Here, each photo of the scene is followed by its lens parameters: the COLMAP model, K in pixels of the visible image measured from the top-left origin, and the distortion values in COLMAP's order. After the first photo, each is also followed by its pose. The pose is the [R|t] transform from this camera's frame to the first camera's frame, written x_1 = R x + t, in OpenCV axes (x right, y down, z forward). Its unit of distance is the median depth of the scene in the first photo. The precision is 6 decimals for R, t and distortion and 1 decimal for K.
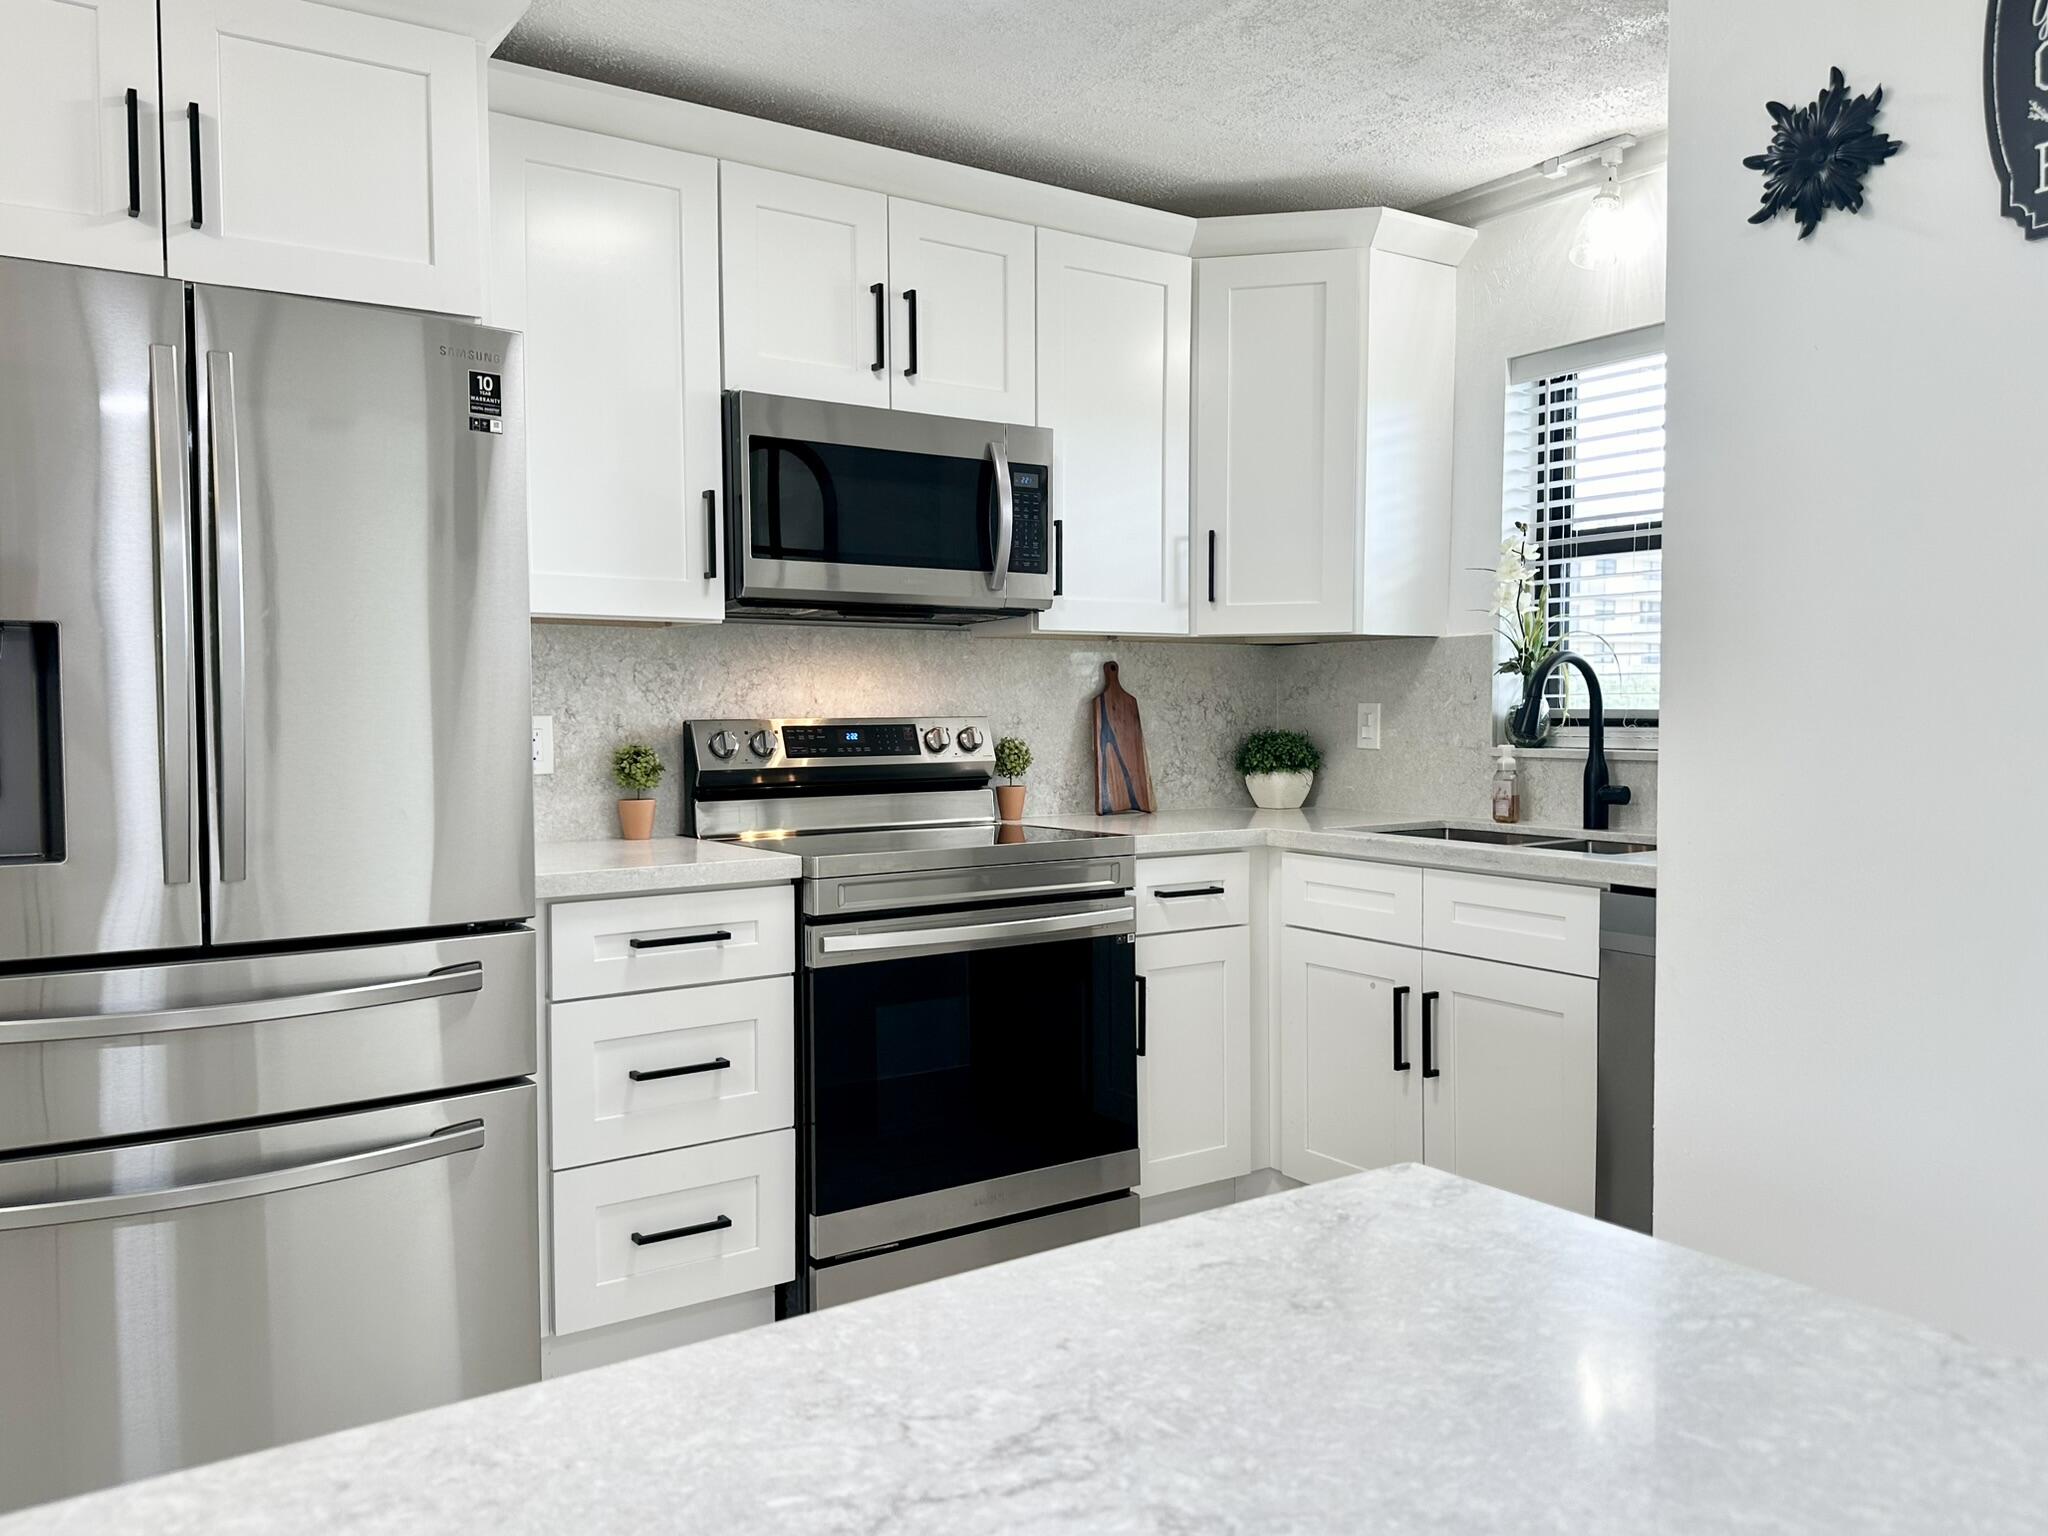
lens RADIAL K [[1519.0, 0, 1027.8], [0, 1519.0, 783.4], [0, 0, 1]] dist [0.112083, -0.177389]
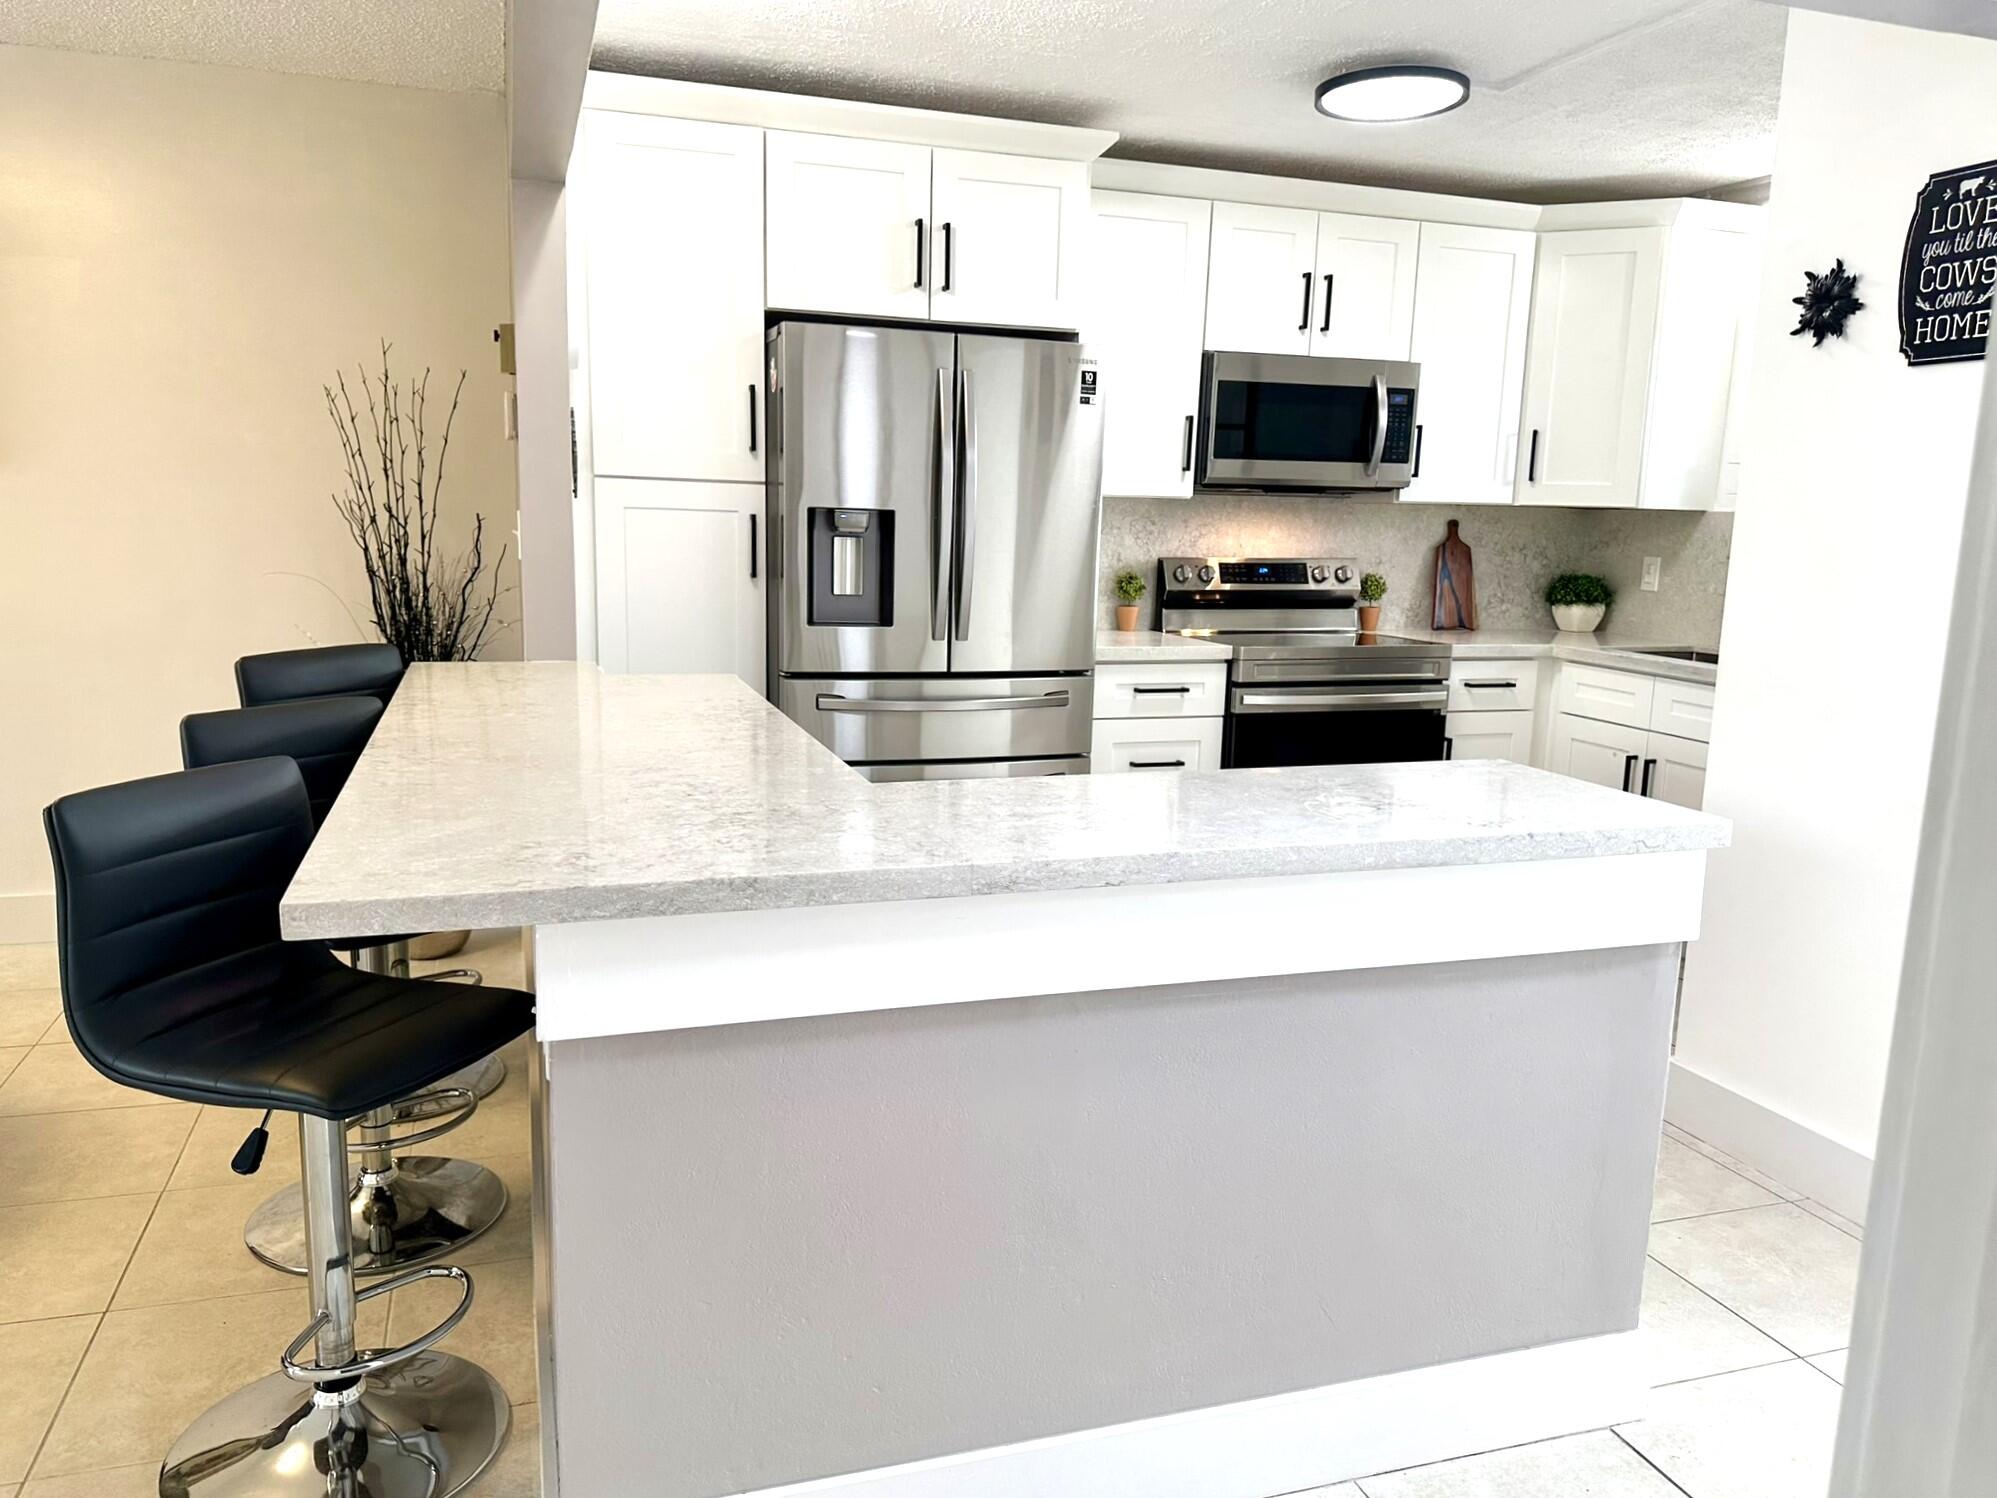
lens RADIAL K [[1454.1, 0, 990.3], [0, 1454.1, 761.3], [0, 0, 1]] dist [0.134320, -0.148851]
pose [[0.962569, 0.077097, -0.259841, 0.017334], [-0.045667, 0.991118, 0.124902, -0.012356], [0.267163, -0.108360, 0.957540, -0.522287]]
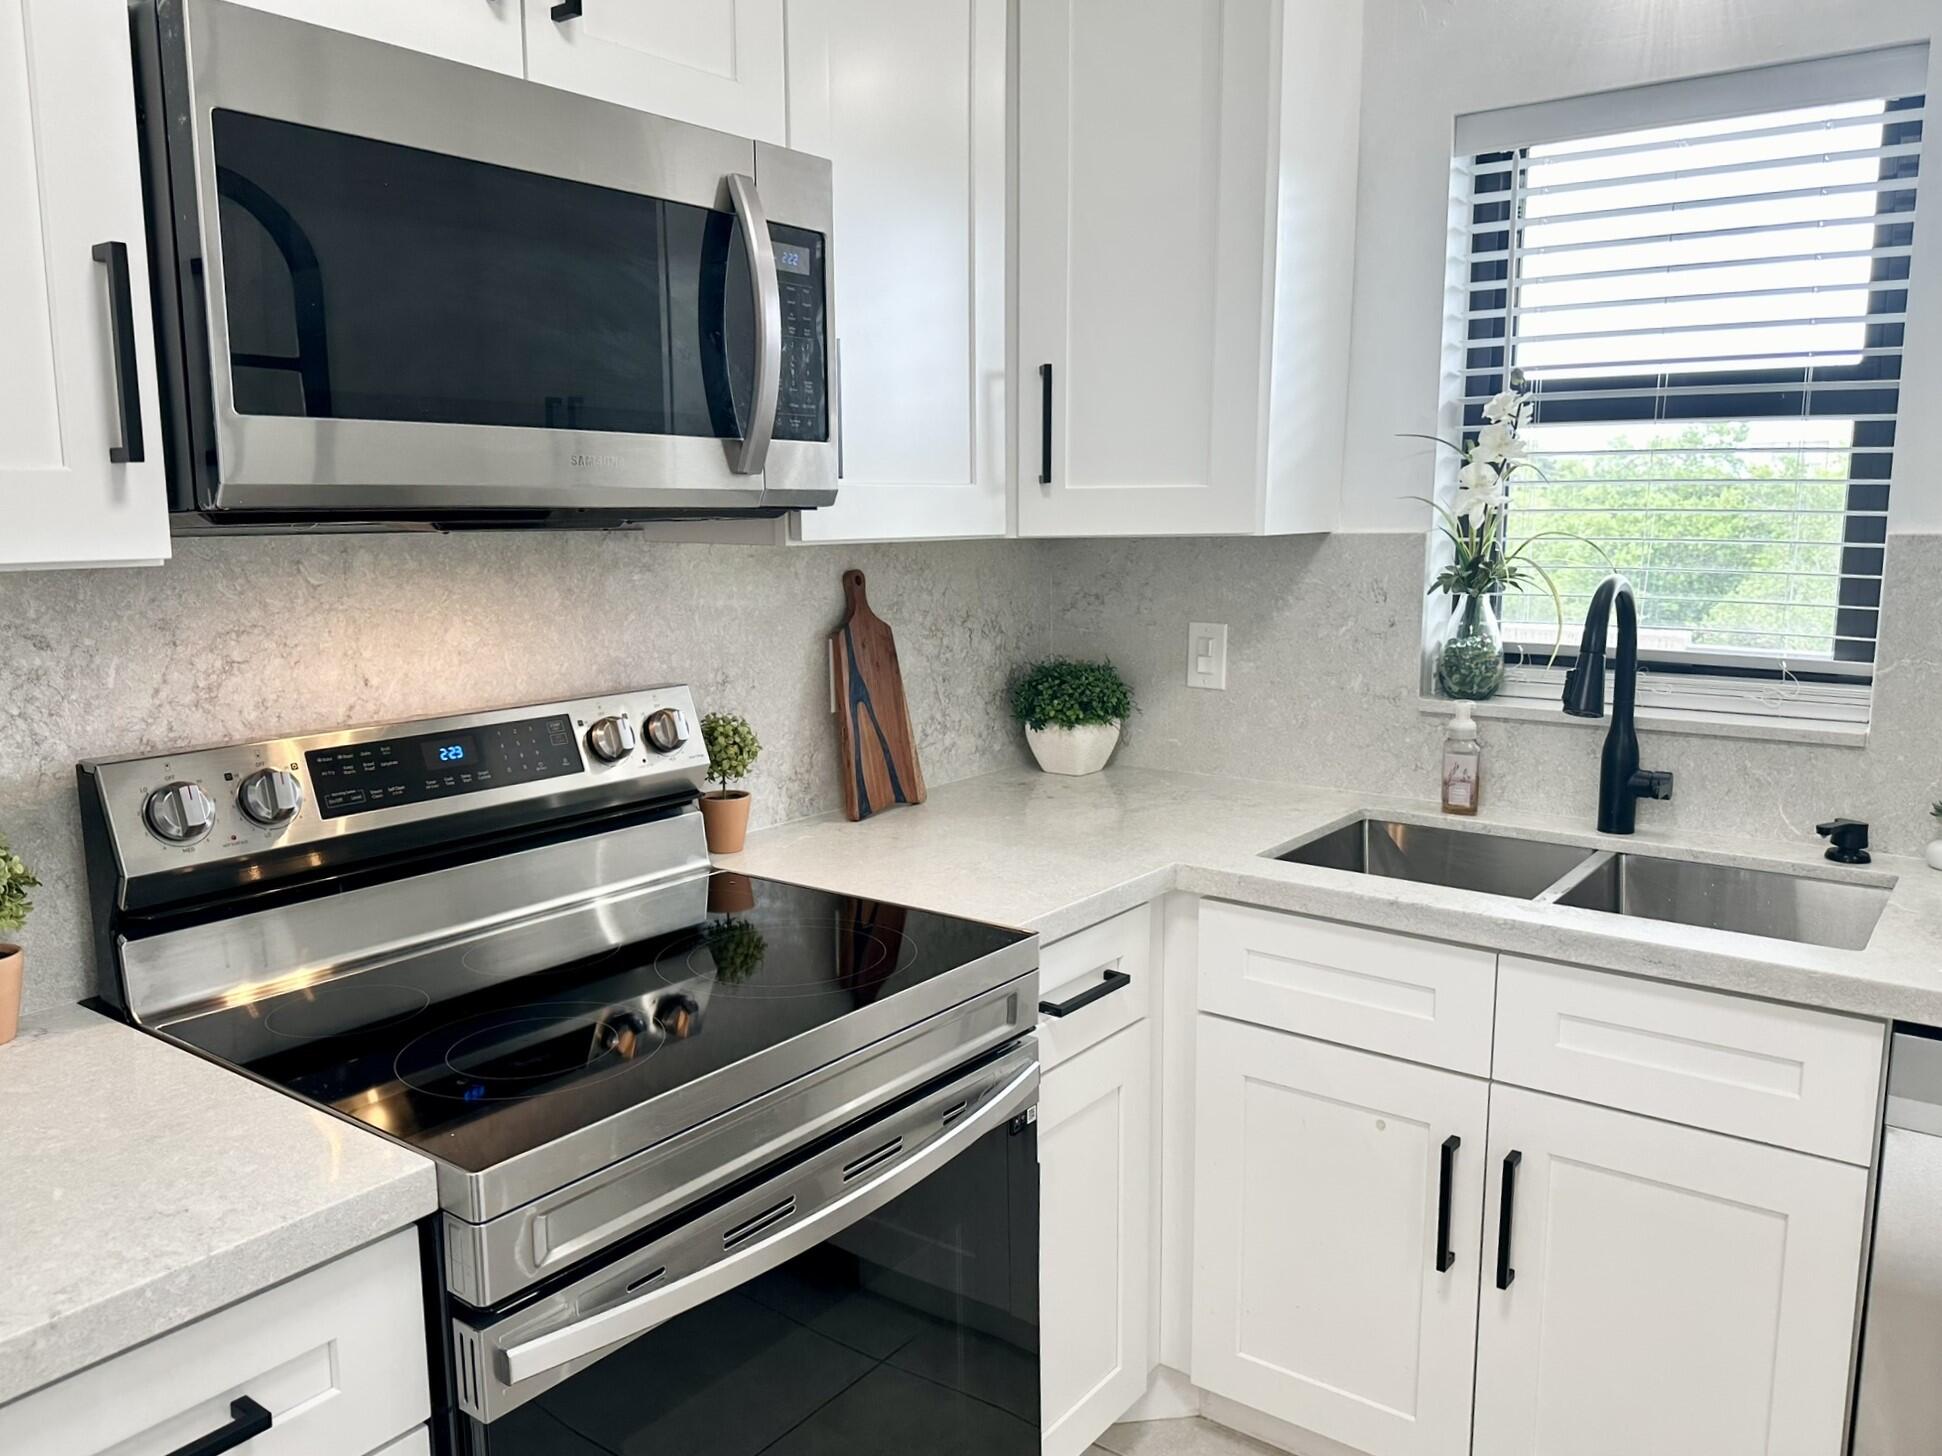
lens RADIAL K [[1437.5, 0, 971.0], [0, 1437.5, 728.0], [0, 0, 1]] dist [0.100005, -0.158583]
pose [[0.944550, -0.050344, 0.324484, -0.113877], [0.017112, 0.994381, 0.104465, -0.091617], [-0.327920, -0.093120, 0.940105, 0.503765]]
